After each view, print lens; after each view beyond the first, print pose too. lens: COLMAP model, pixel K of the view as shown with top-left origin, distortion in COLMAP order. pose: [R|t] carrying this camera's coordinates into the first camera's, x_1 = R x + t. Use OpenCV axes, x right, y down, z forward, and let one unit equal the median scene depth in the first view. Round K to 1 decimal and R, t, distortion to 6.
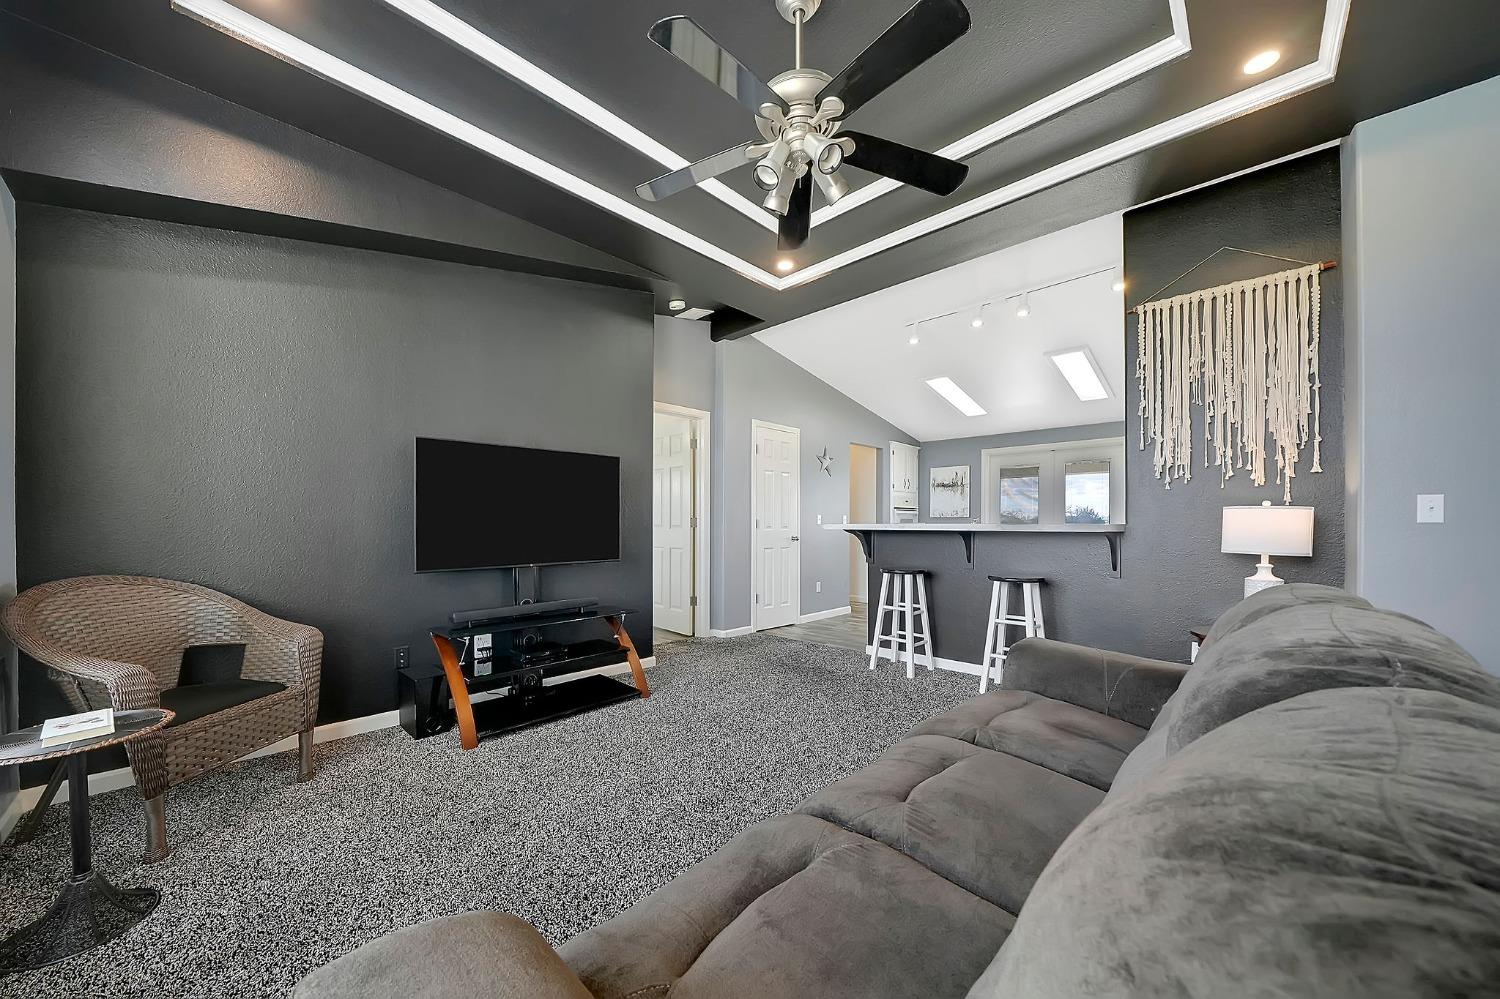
lens RADIAL K [[523.0, 0, 743.9], [0, 523.0, 513.4], [0, 0, 1]] dist [-0.022640, 0.000320]
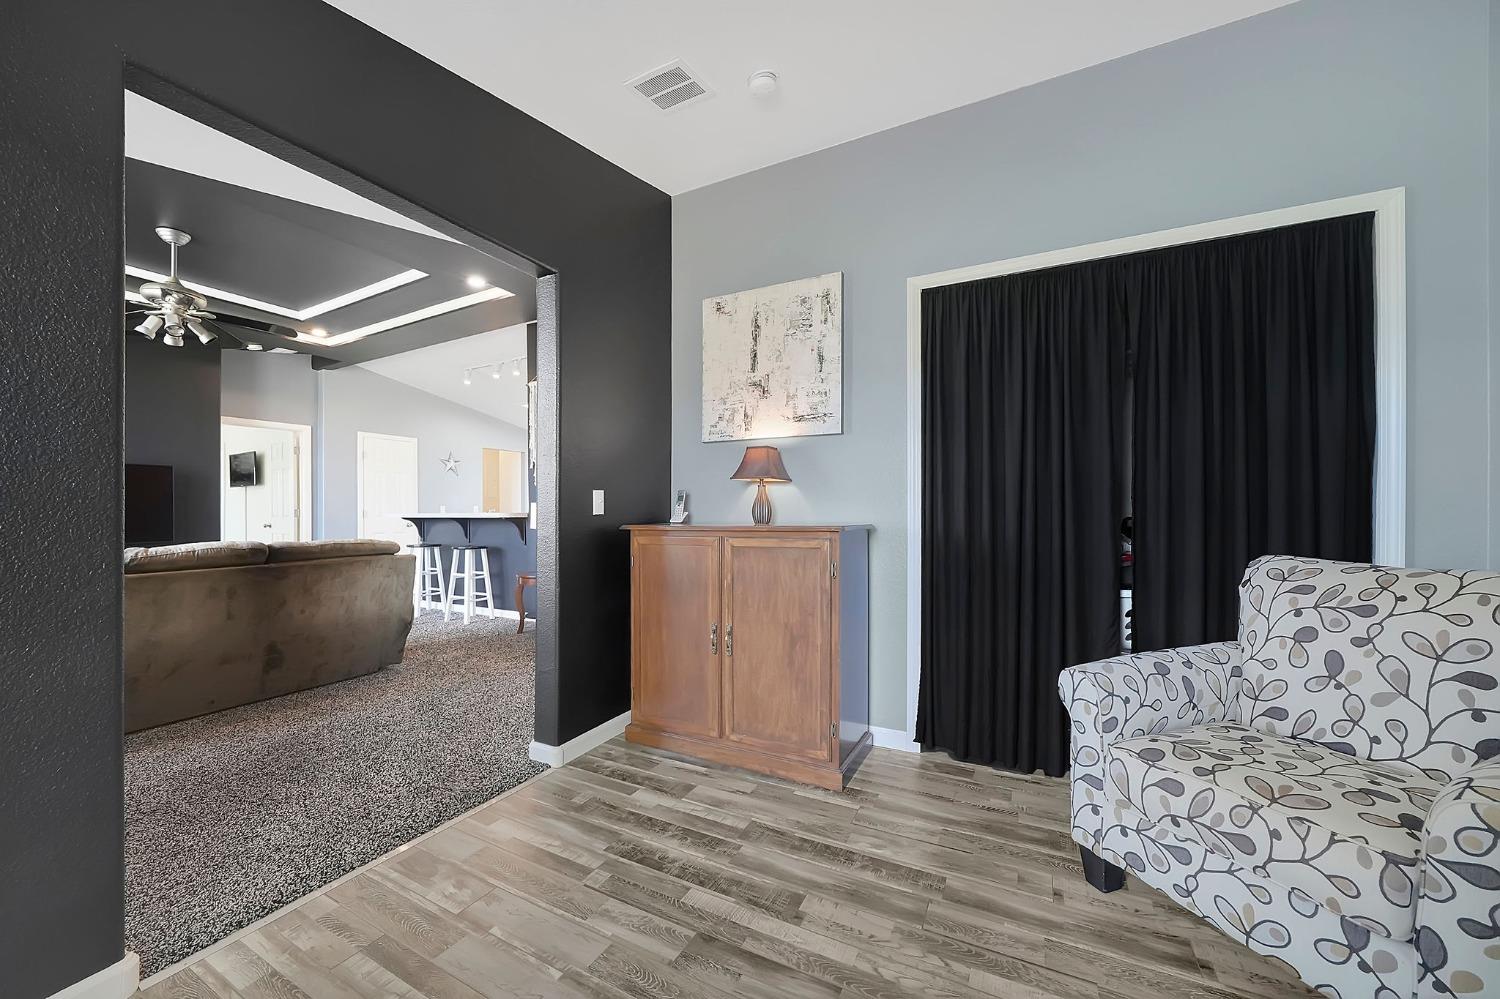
lens RADIAL K [[549.6, 0, 745.4], [0, 549.6, 509.7], [0, 0, 1]] dist [-0.022342, 0.003316]
pose [[0.958536, -0.009869, 0.284801, 0.564565], [0.005417, 0.999851, 0.016417, -0.008786], [-0.284920, -0.014193, 0.958446, -0.555852]]
